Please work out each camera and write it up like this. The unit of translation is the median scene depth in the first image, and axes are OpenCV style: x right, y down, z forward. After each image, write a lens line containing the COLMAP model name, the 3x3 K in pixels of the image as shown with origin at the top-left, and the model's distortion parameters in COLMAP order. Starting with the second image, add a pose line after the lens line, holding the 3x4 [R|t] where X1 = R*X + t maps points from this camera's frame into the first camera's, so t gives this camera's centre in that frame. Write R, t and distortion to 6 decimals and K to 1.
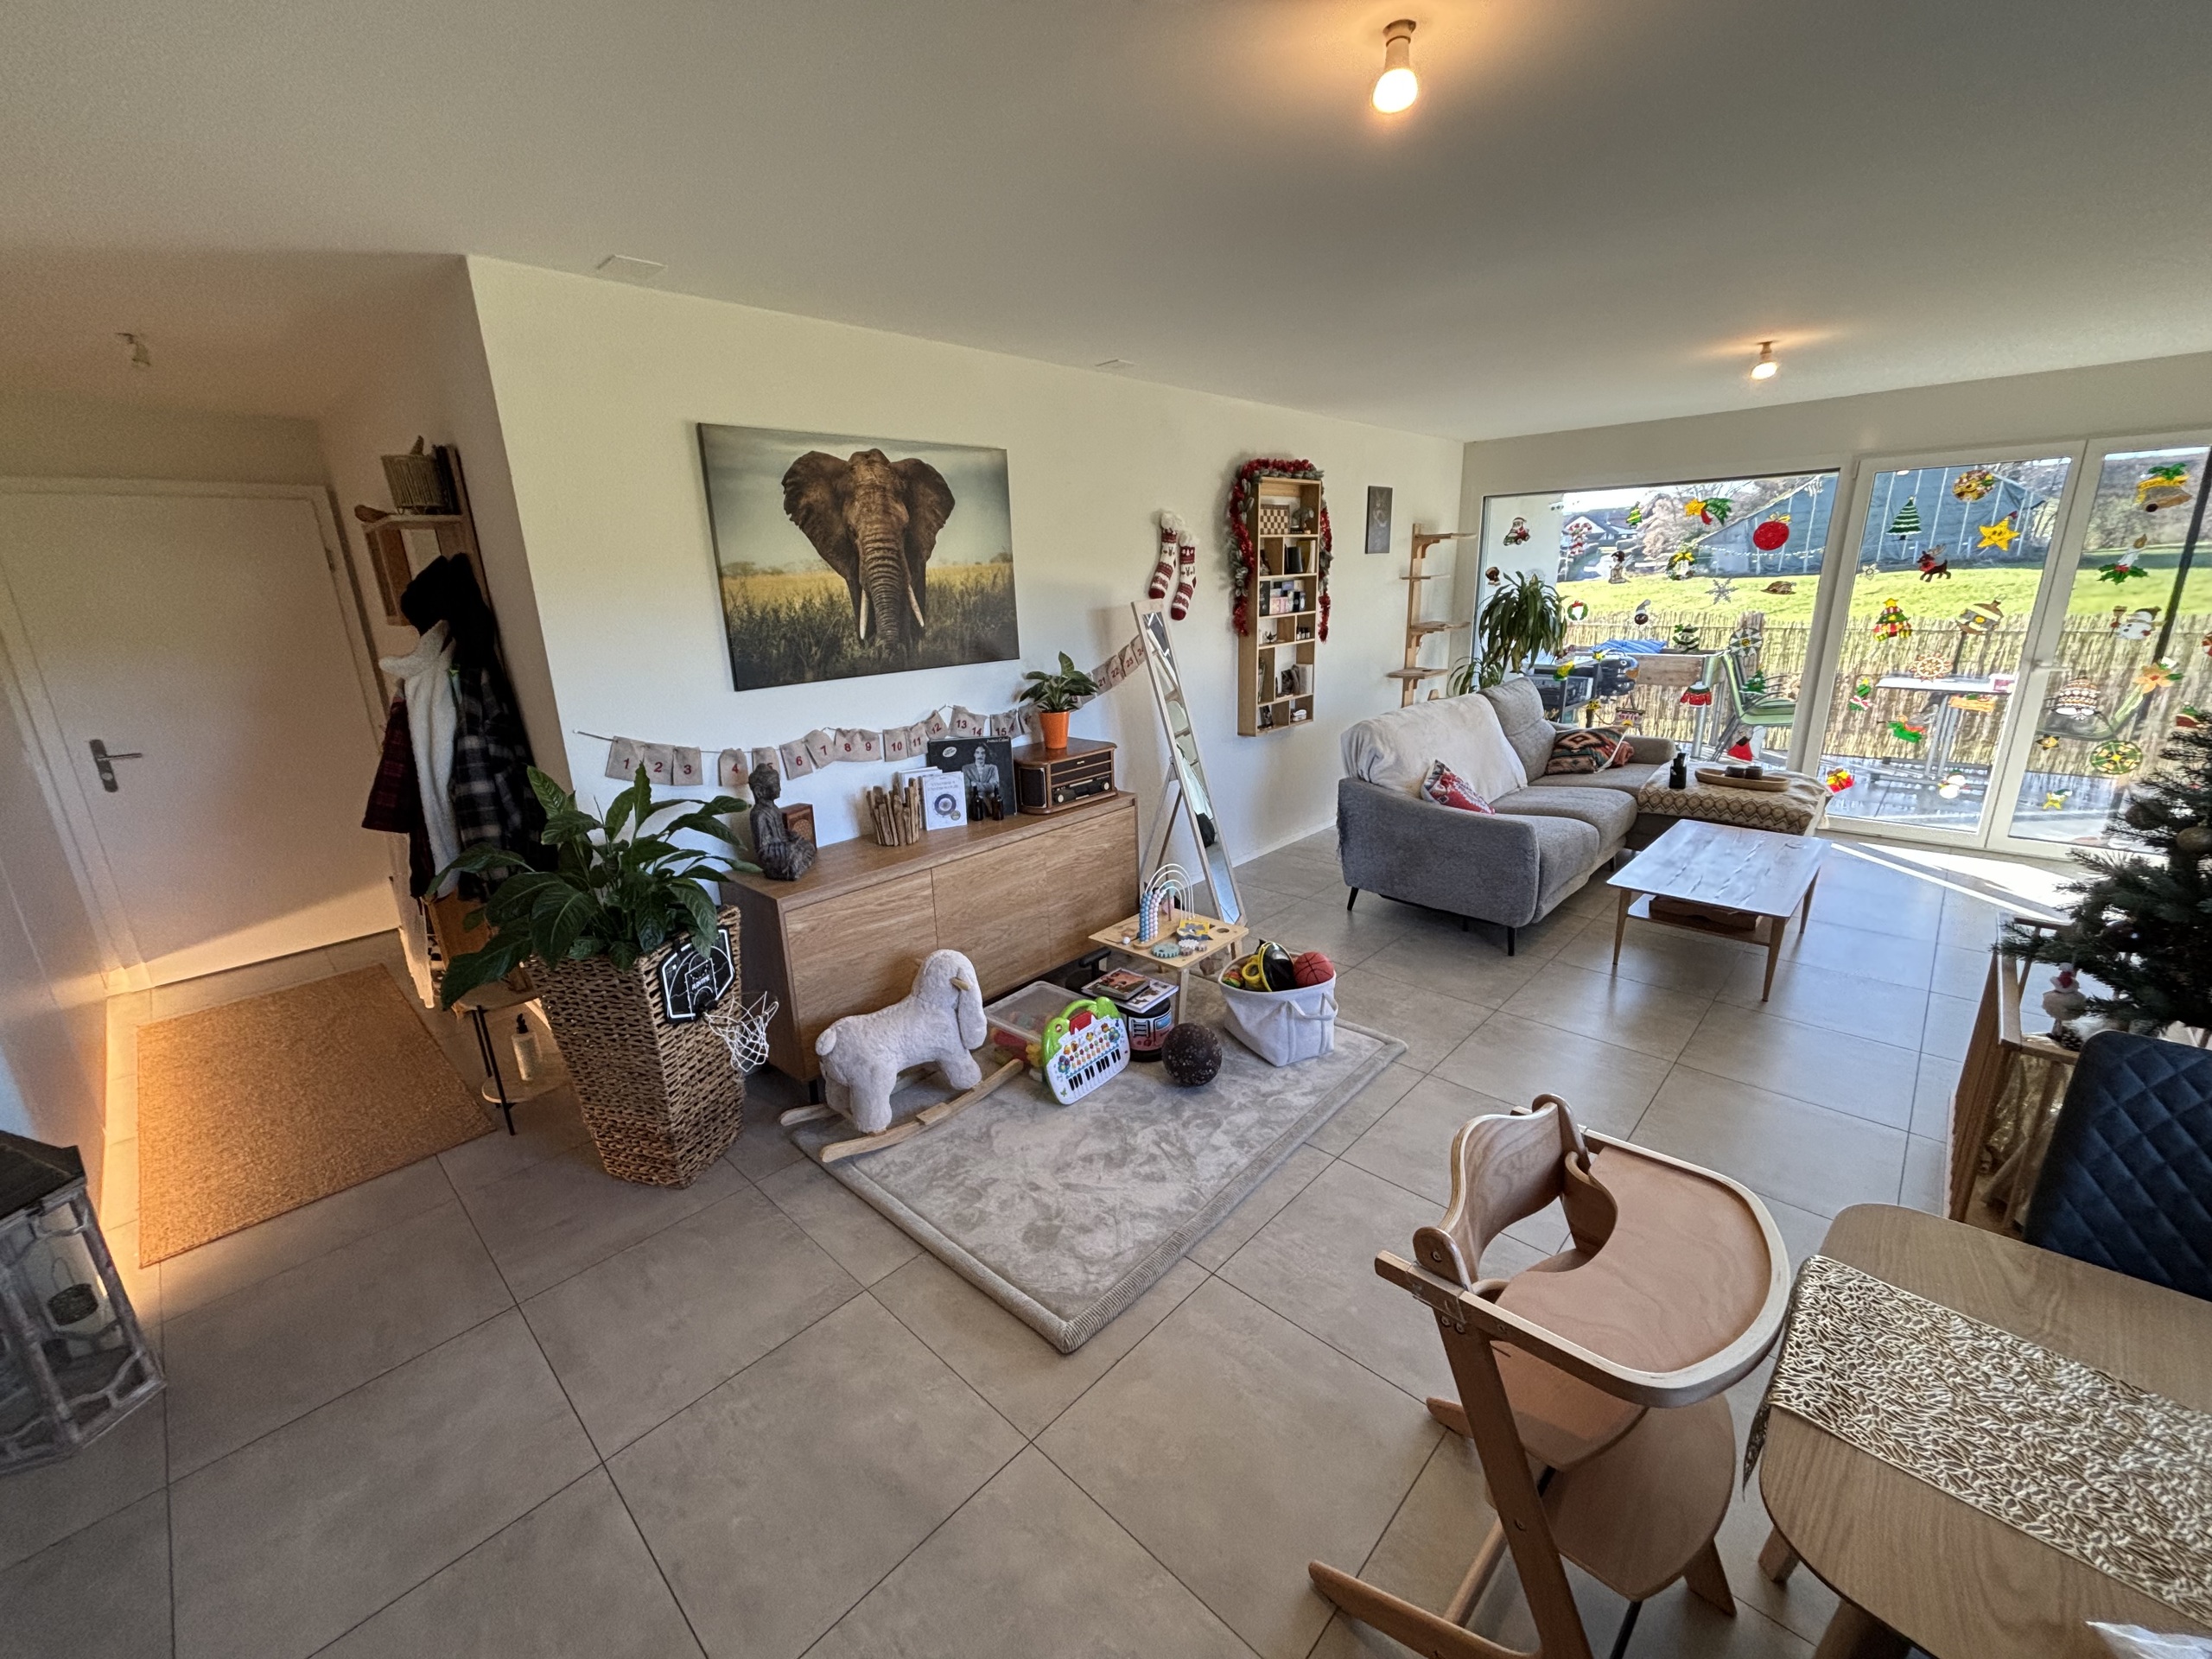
lens RADIAL K [[891.0, 0, 1118.5], [0, 891.0, 840.1], [0, 0, 1]] dist [0.001020, 0.000096]
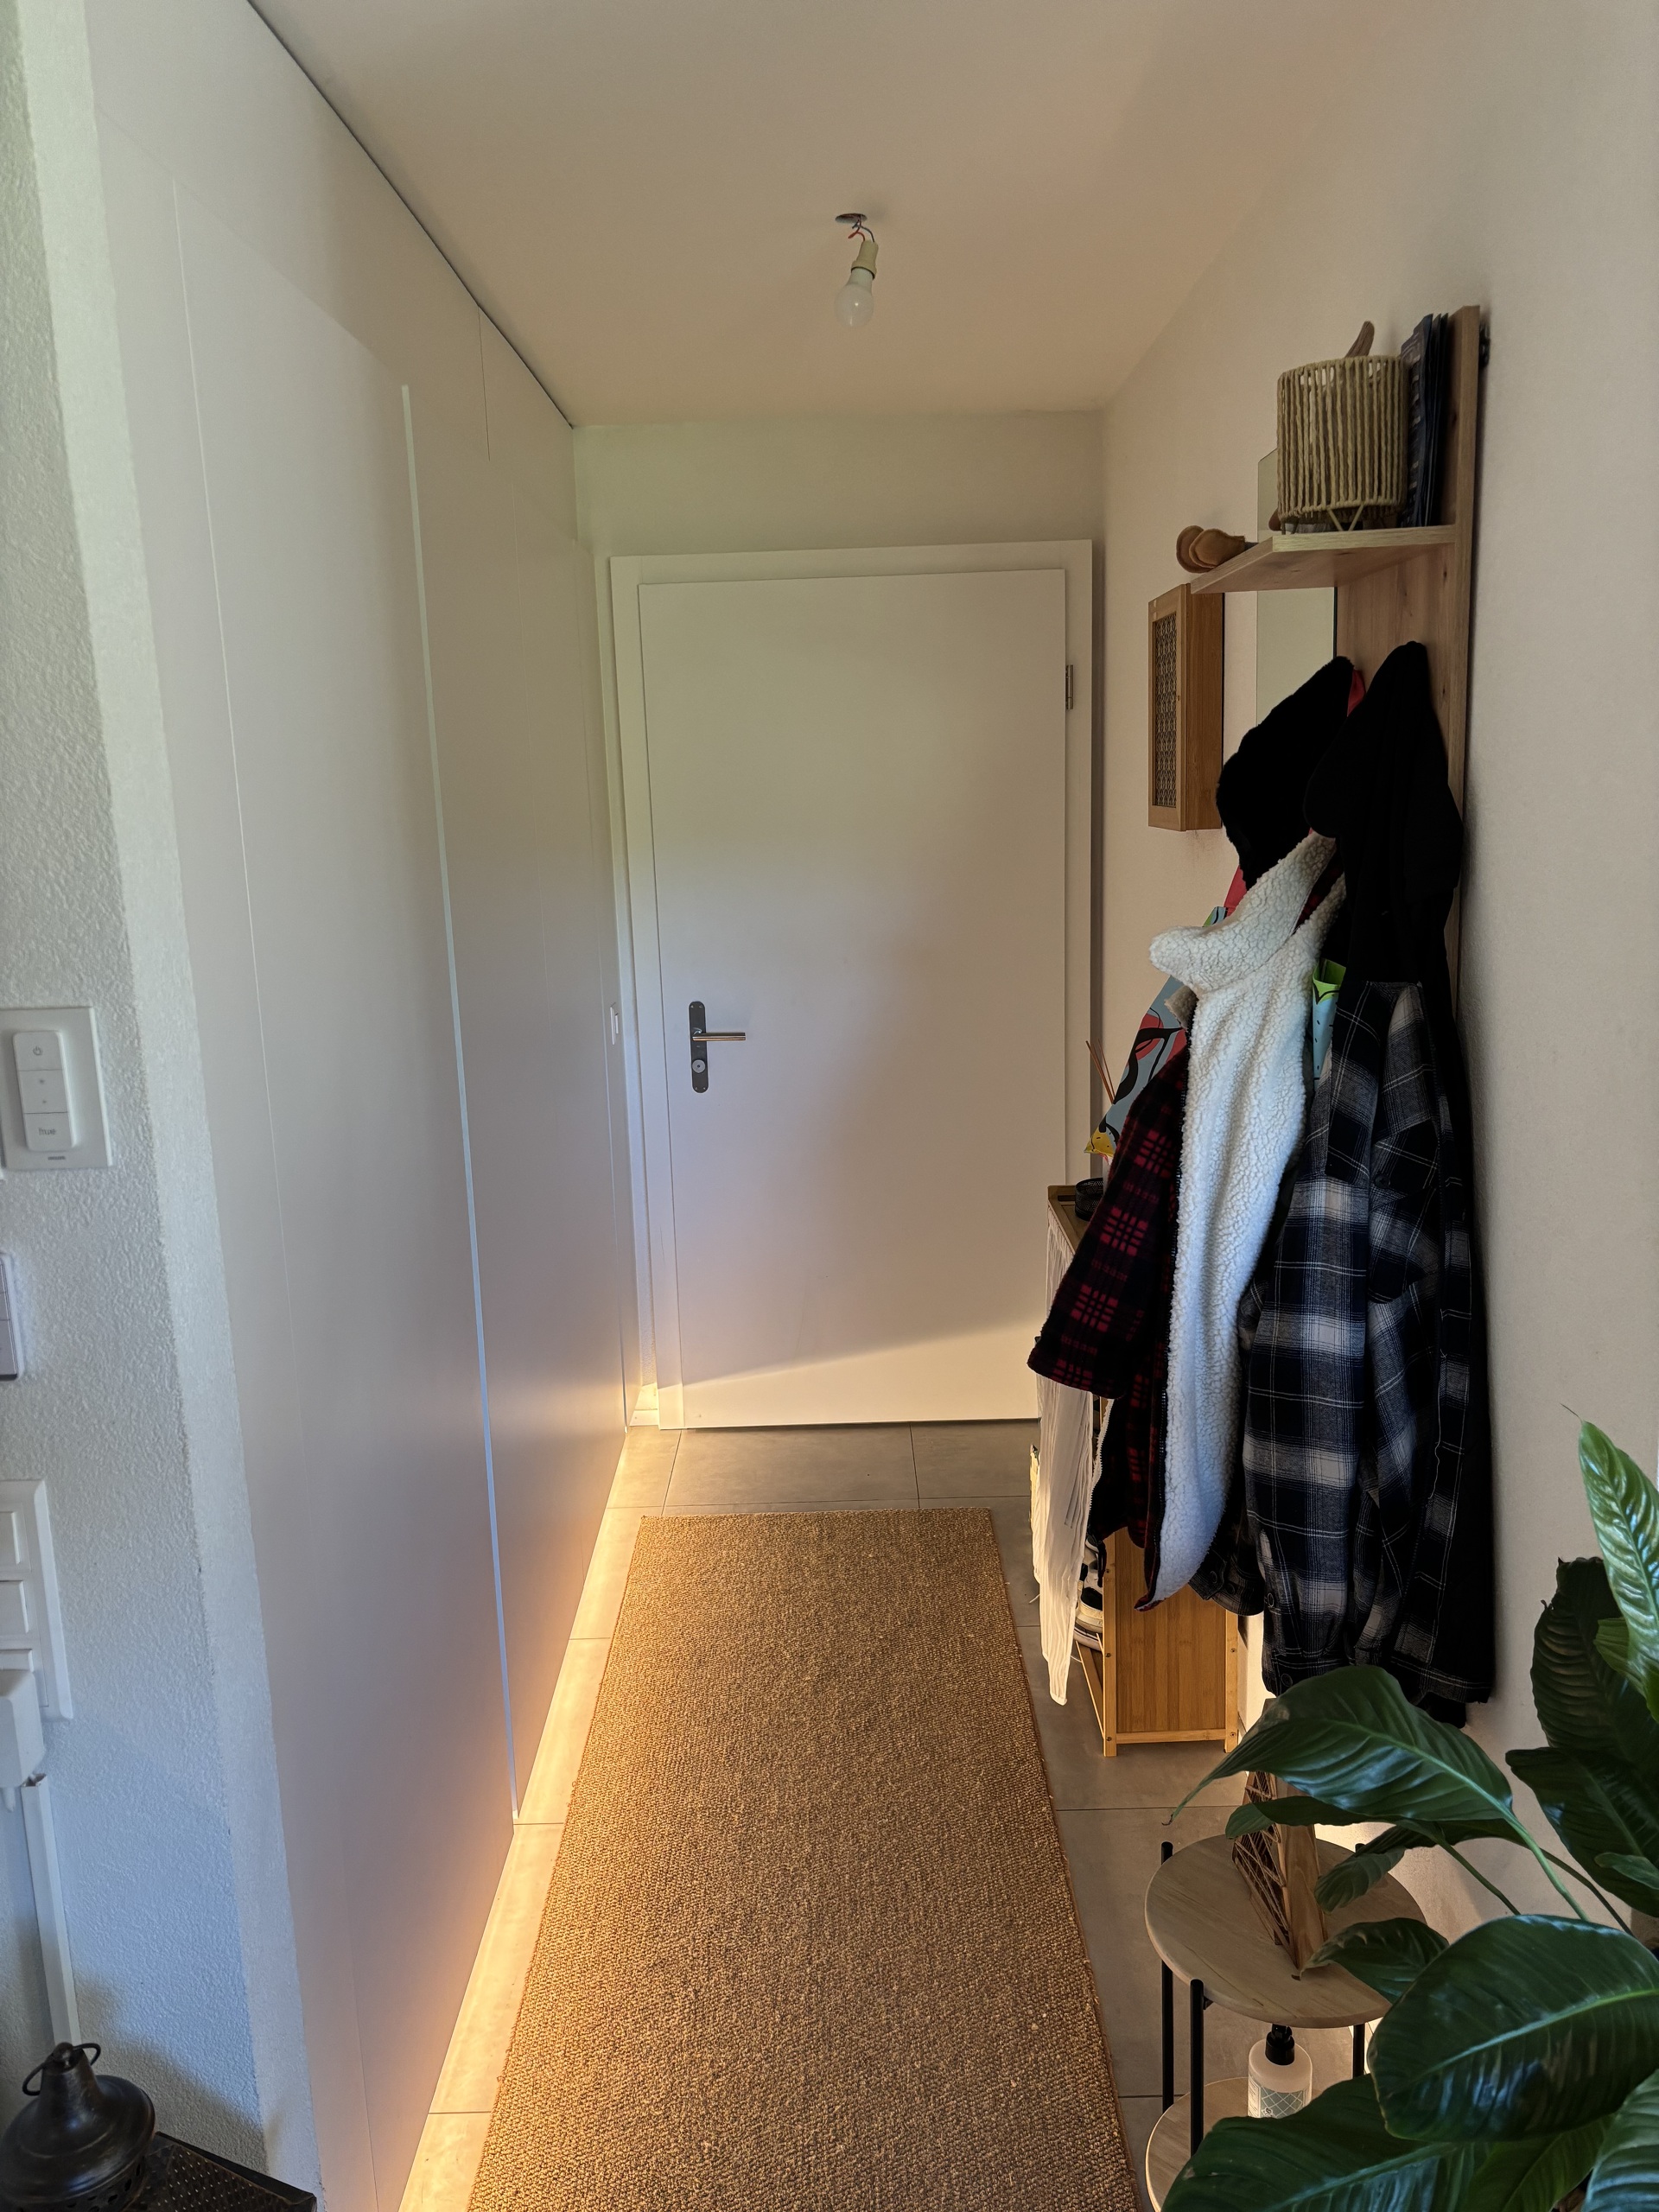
lens RADIAL K [[1682.6, 0, 822.6], [0, 1682.6, 1104.2], [0, 0, 1]] dist [0.044093, 0.000444]
pose [[0.679677, 0.147967, -0.718432, -0.397842], [-0.190956, 0.981364, 0.021465, -0.119786], [0.708220, 0.122600, 0.695266, 0.412885]]
